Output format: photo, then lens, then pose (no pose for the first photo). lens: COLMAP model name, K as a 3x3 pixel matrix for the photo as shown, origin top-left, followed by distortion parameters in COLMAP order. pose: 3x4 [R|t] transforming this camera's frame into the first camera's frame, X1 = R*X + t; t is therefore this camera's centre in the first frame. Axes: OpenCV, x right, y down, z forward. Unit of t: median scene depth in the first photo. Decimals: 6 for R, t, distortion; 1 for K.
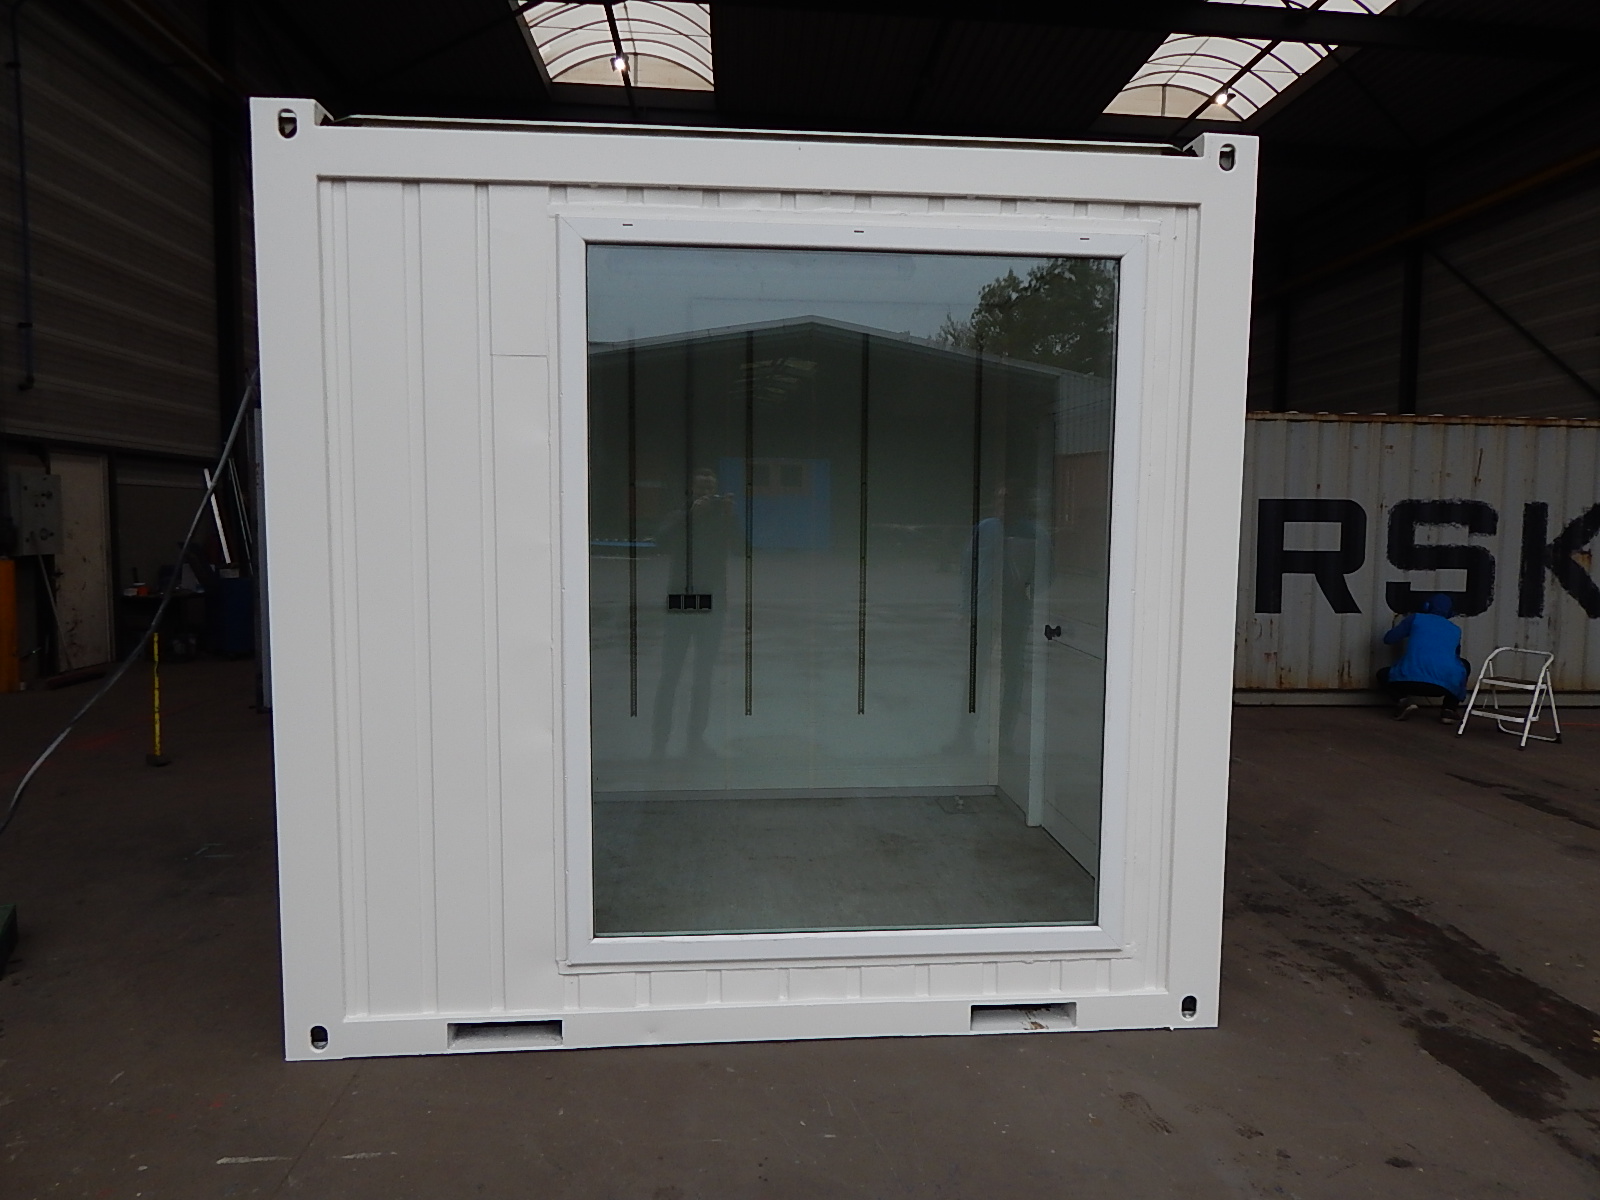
lens RADIAL K [[1056.2, 0, 800.0], [0, 1056.2, 600.0], [0, 0, 1]] dist [0.025315, 0.000433]
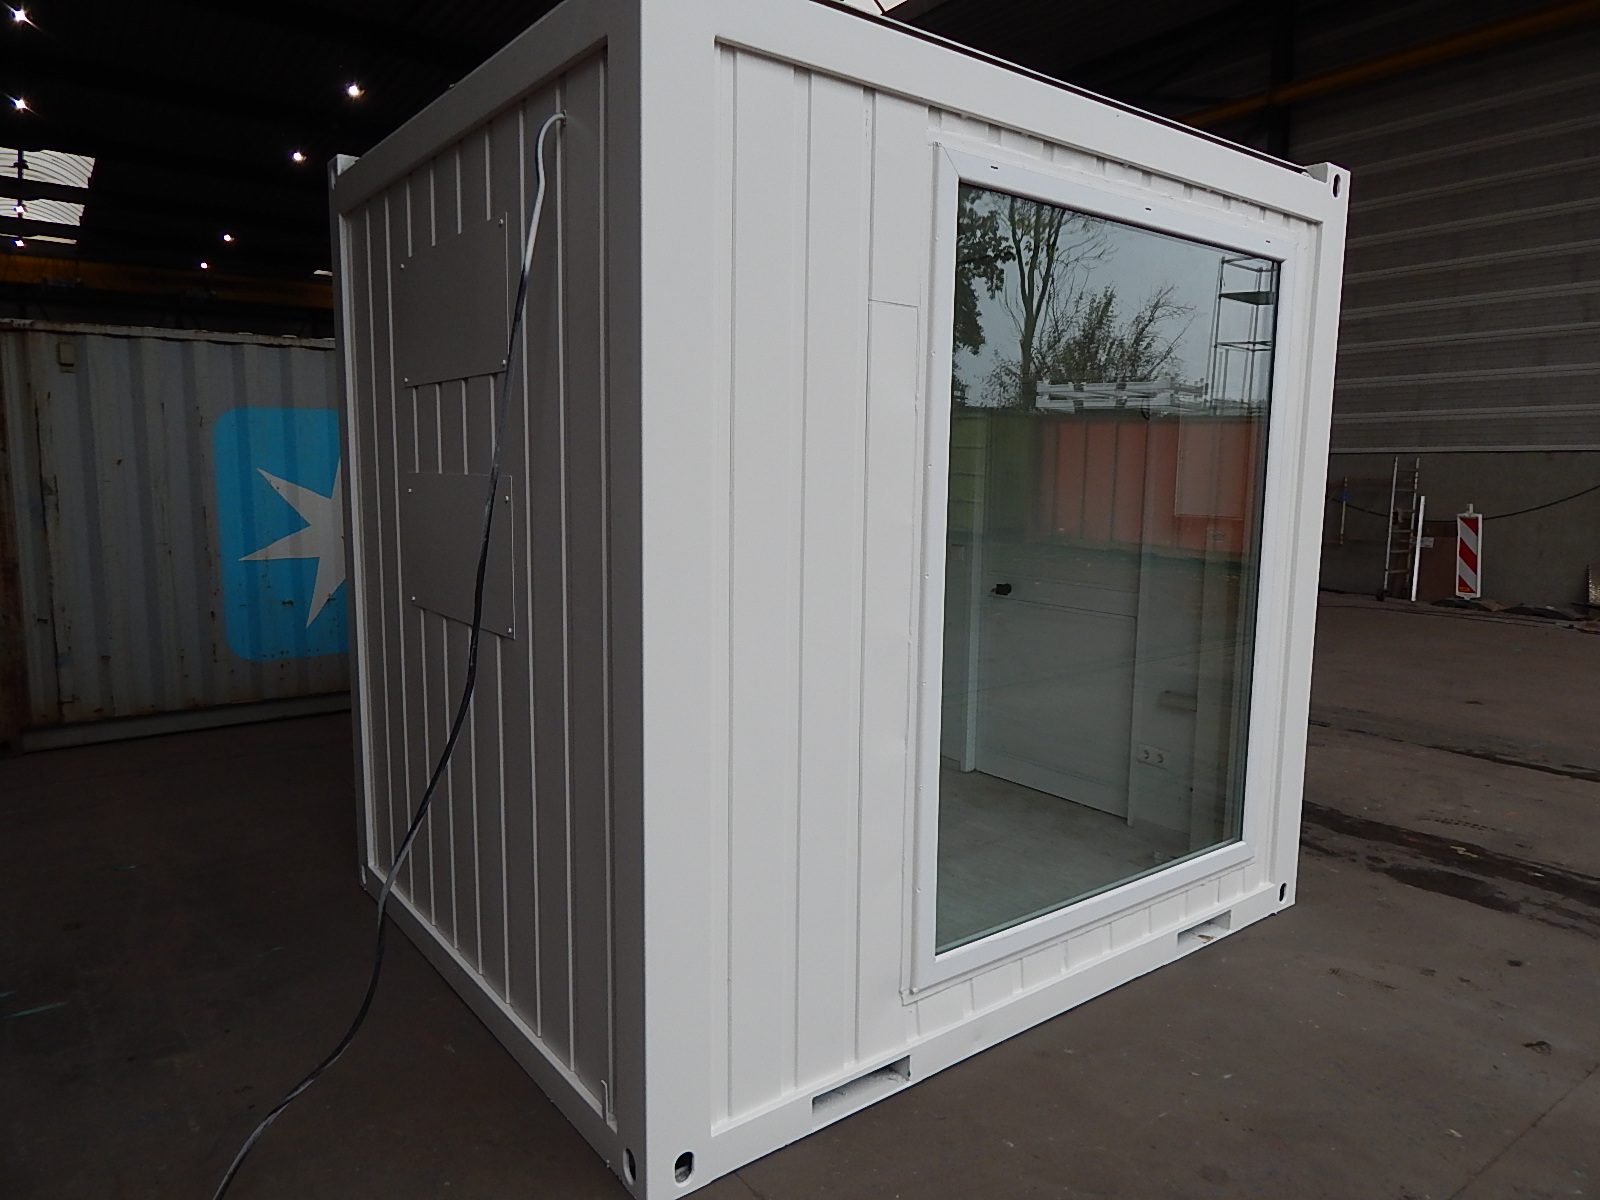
lens RADIAL K [[1056.2, 0, 800.0], [0, 1056.2, 600.0], [0, 0, 1]] dist [0.025315, 0.000433]
pose [[0.835396, -0.064578, 0.545842, -0.763519], [0.039909, 0.997579, 0.056943, -0.042959], [-0.548198, -0.025786, 0.835951, 0.308025]]
